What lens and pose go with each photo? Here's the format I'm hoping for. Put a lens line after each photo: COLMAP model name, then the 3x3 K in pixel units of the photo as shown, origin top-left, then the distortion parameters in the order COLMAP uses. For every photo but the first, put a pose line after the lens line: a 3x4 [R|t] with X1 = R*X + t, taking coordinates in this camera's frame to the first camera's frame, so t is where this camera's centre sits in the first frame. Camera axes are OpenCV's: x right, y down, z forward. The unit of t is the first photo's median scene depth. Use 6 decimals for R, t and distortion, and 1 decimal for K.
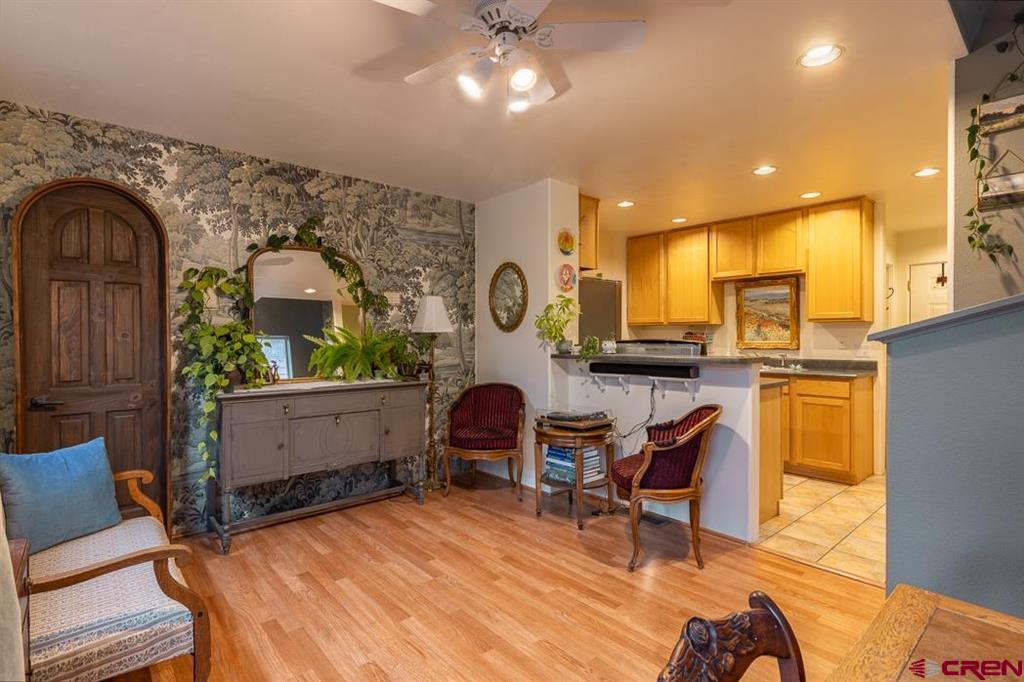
lens RADIAL K [[502.8, 0, 509.7], [0, 502.8, 339.0], [0, 0, 1]] dist [0.000107, -0.000258]
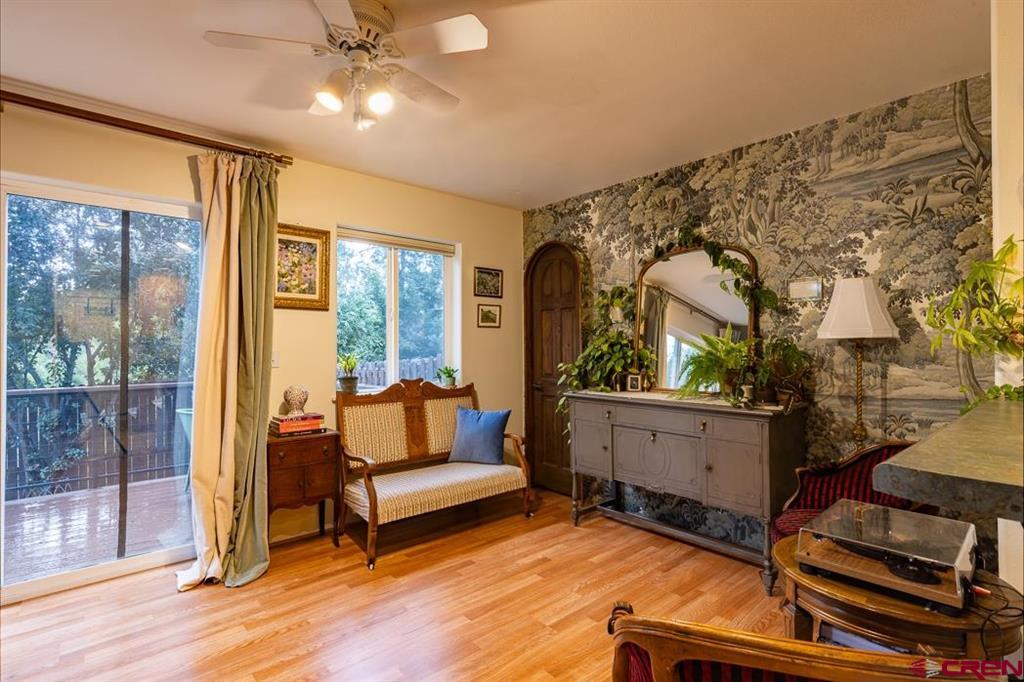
lens RADIAL K [[511.6, 0, 522.7], [0, 511.6, 340.0], [0, 0, 1]] dist [-0.001031, -0.000300]
pose [[-0.007644, -0.009202, -0.999928, 0.556955], [0.000277, 0.999958, -0.009204, -0.006703], [0.999971, -0.000347, -0.007642, 0.728341]]
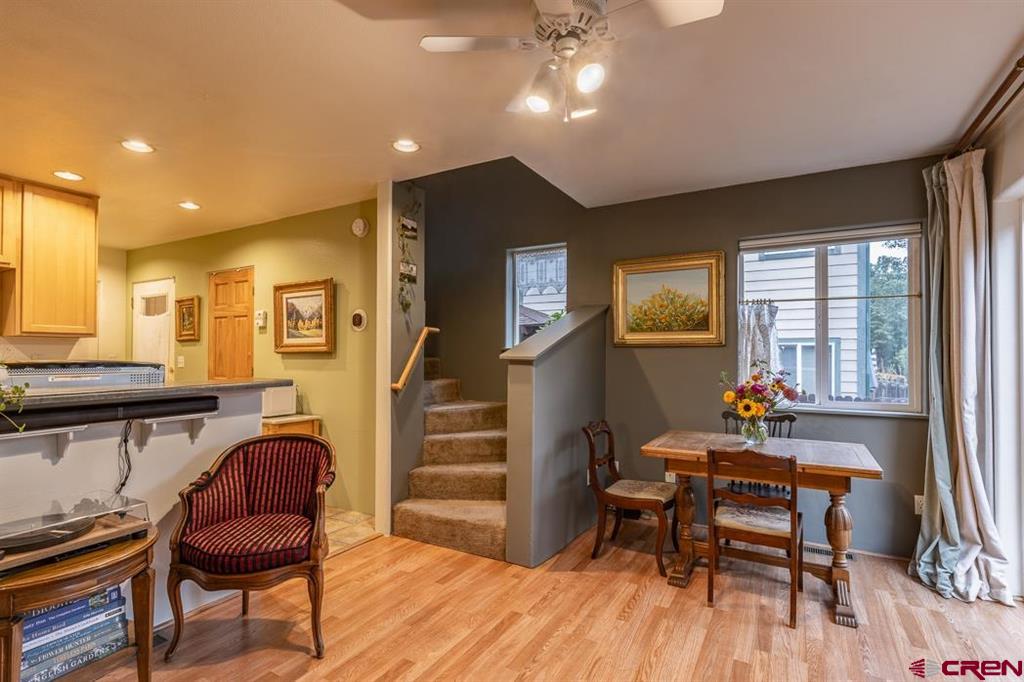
lens RADIAL K [[491.2, 0, 507.2], [0, 491.2, 352.1], [0, 0, 1]] dist [-0.002642, -0.000552]
pose [[-0.324771, 0.002532, 0.945789, -0.455589], [-0.000679, 0.999996, -0.002910, -0.008808], [-0.945792, -0.001587, -0.324768, 0.767894]]
